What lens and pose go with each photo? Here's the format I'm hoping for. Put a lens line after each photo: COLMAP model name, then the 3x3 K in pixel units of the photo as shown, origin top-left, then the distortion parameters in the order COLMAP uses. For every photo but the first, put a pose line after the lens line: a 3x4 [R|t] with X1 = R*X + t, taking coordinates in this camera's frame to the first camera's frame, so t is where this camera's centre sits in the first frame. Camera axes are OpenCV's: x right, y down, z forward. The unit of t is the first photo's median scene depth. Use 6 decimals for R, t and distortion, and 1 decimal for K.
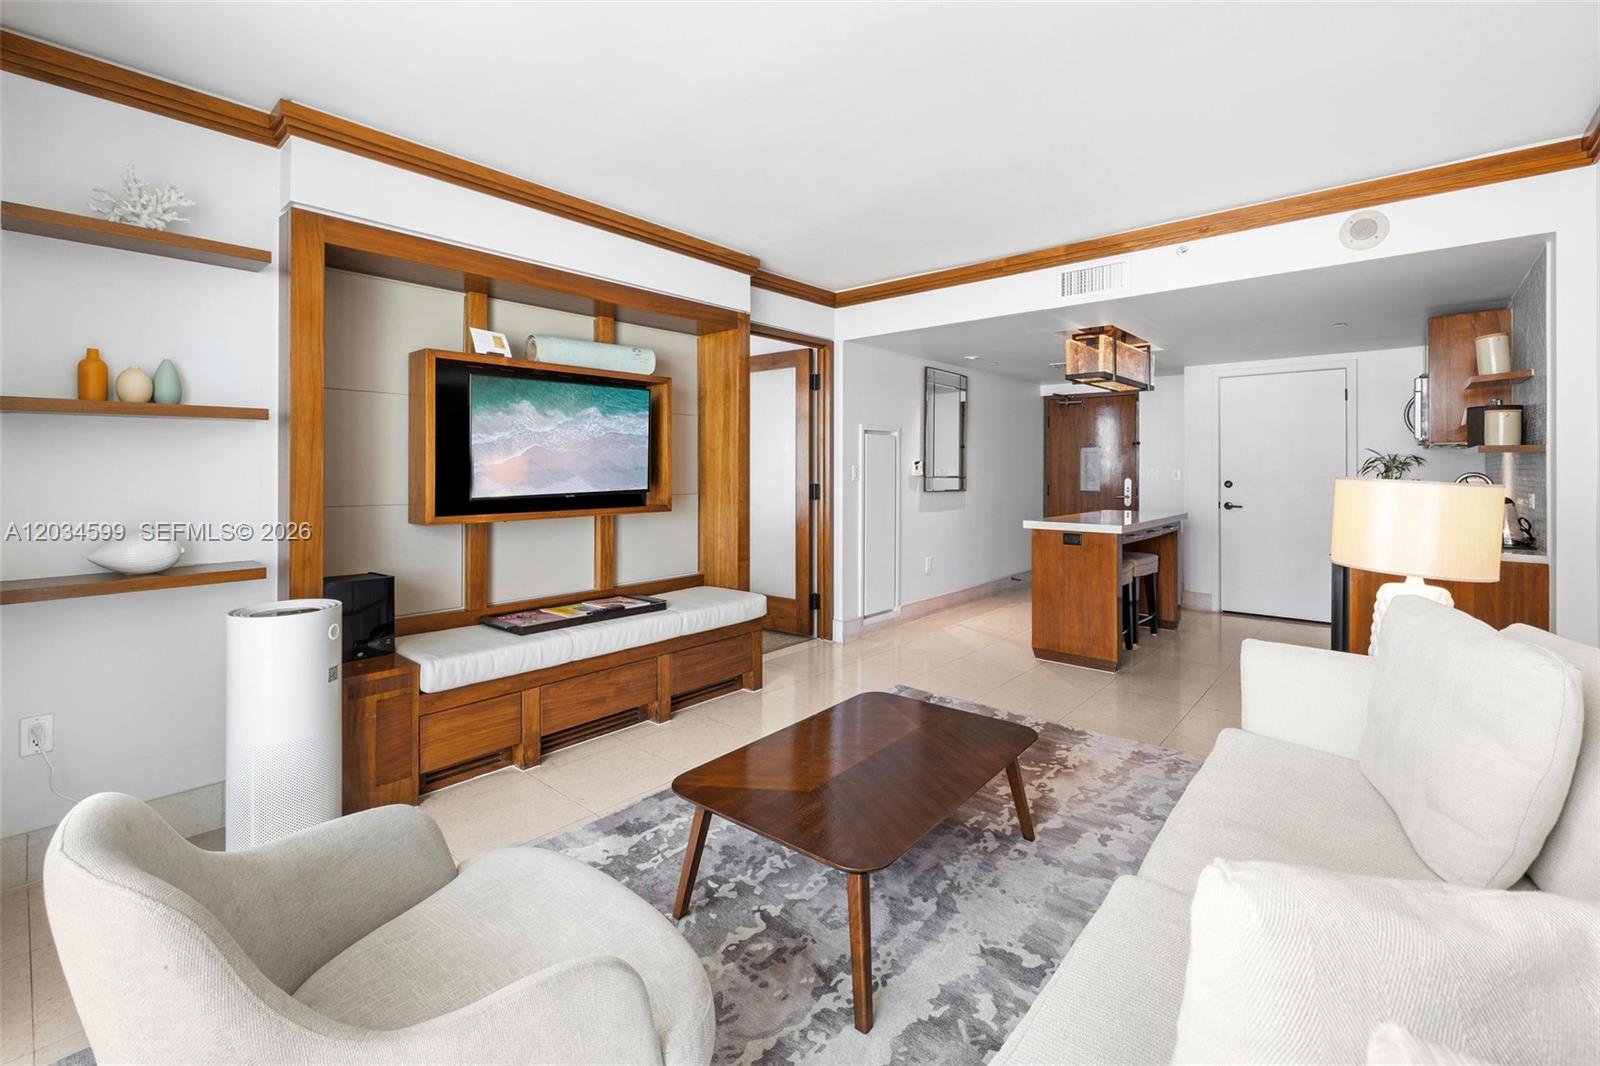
lens RADIAL K [[677.0, 0, 706.1], [0, 677.0, 464.1], [0, 0, 1]] dist [0.001566, 0.000121]
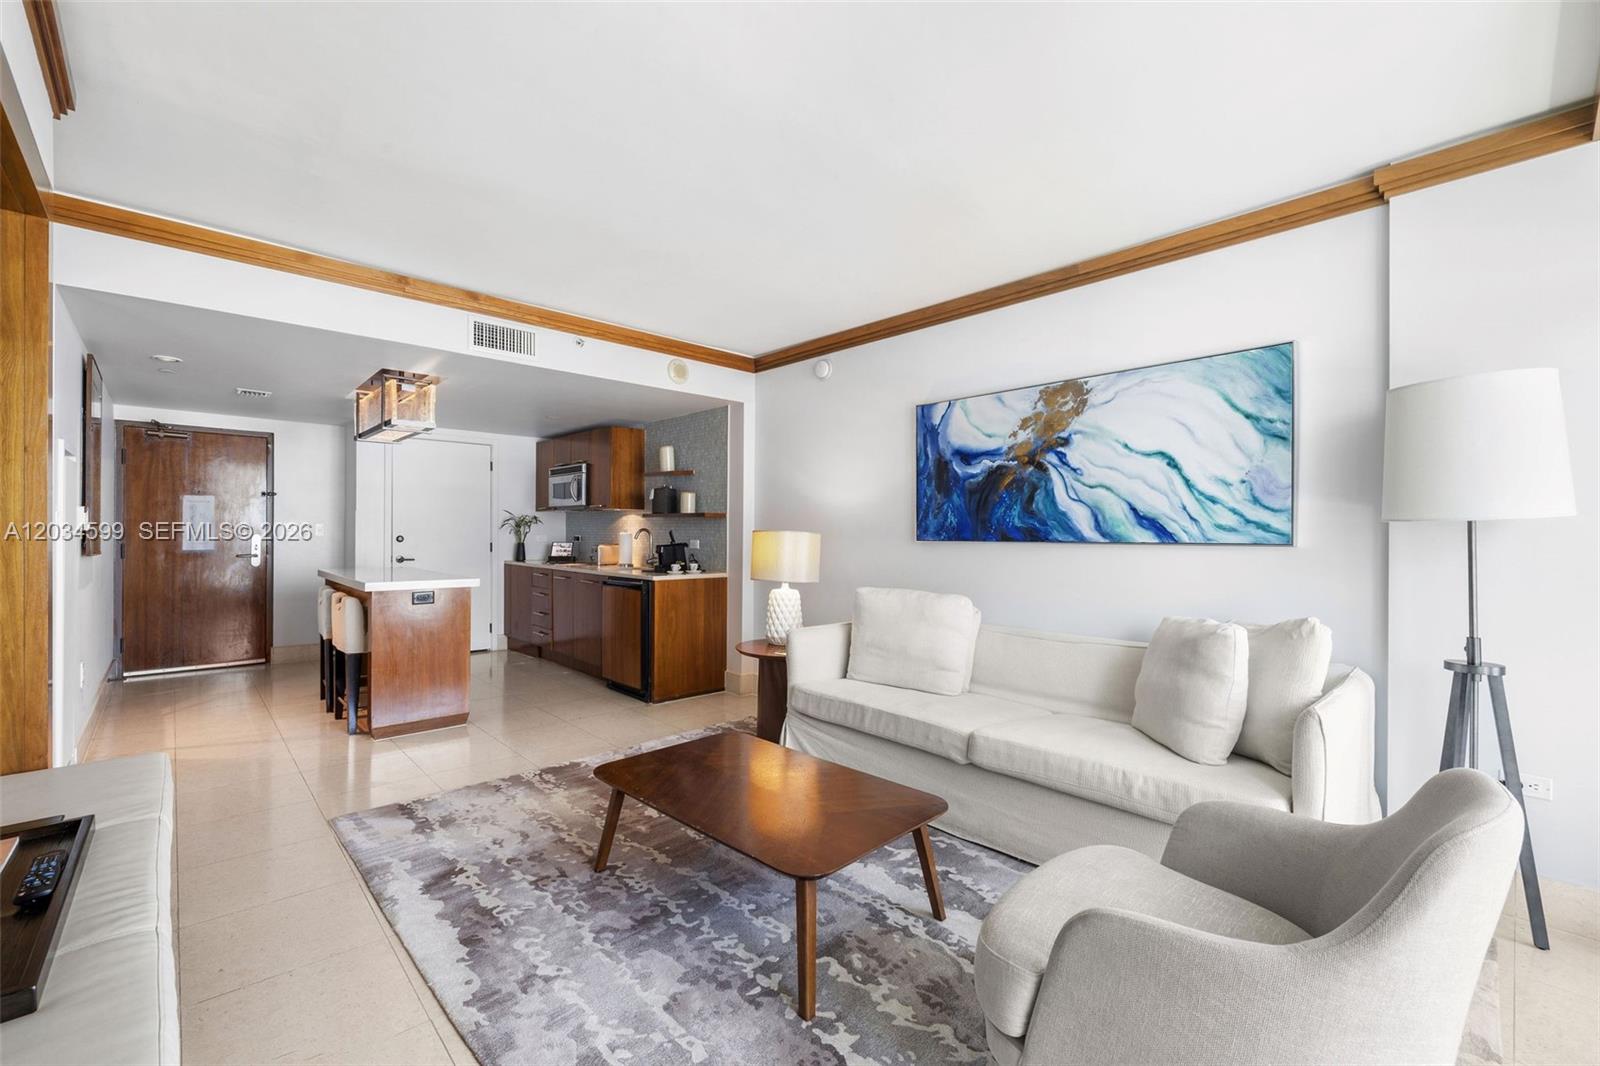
lens RADIAL K [[680.0, 0, 858.5], [0, 680.0, 542.8], [0, 0, 1]] dist [-0.000788, 0.000108]
pose [[-0.005929, -0.013678, 0.999889, -0.401664], [-0.015562, 0.999787, 0.013584, 0.013465], [-0.999861, -0.015480, -0.006140, 0.411570]]
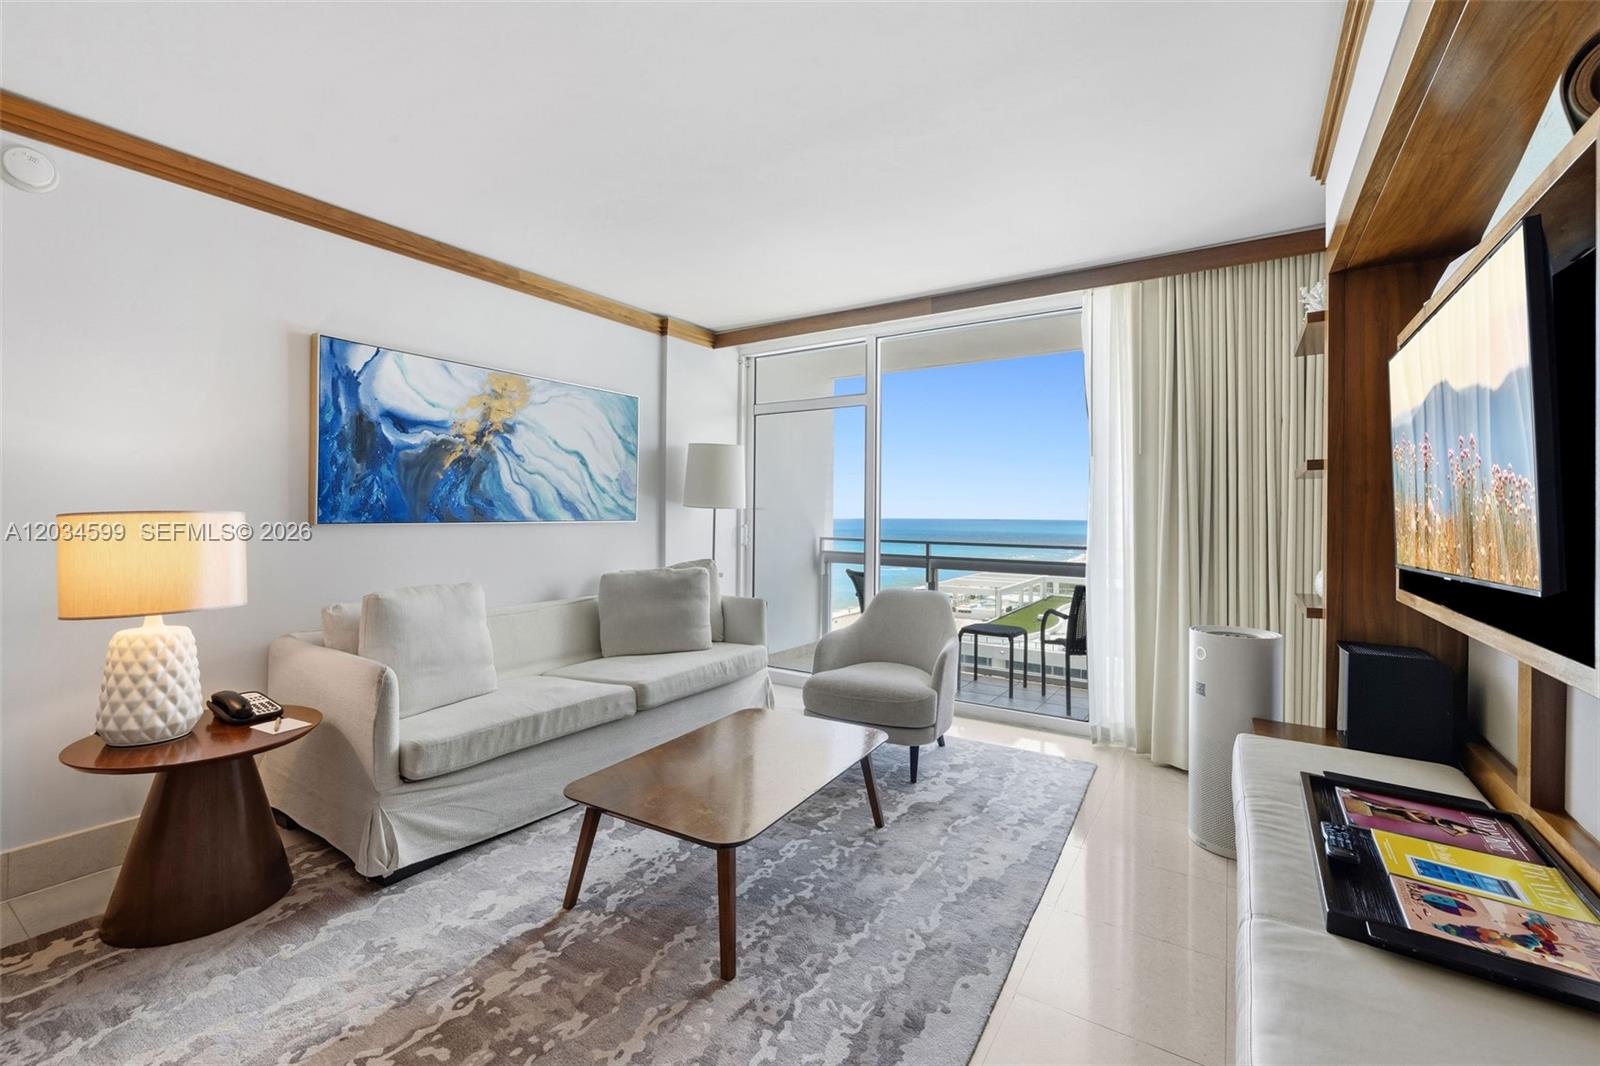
lens RADIAL K [[693.3, 0, 721.1], [0, 693.3, 515.0], [0, 0, 1]] dist [-0.001156, -0.000221]
pose [[-0.988724, -0.005143, -0.149661, 0.218898], [-0.004015, 0.999961, -0.007843, 0.016617], [0.149696, -0.007154, -0.988706, 1.030017]]
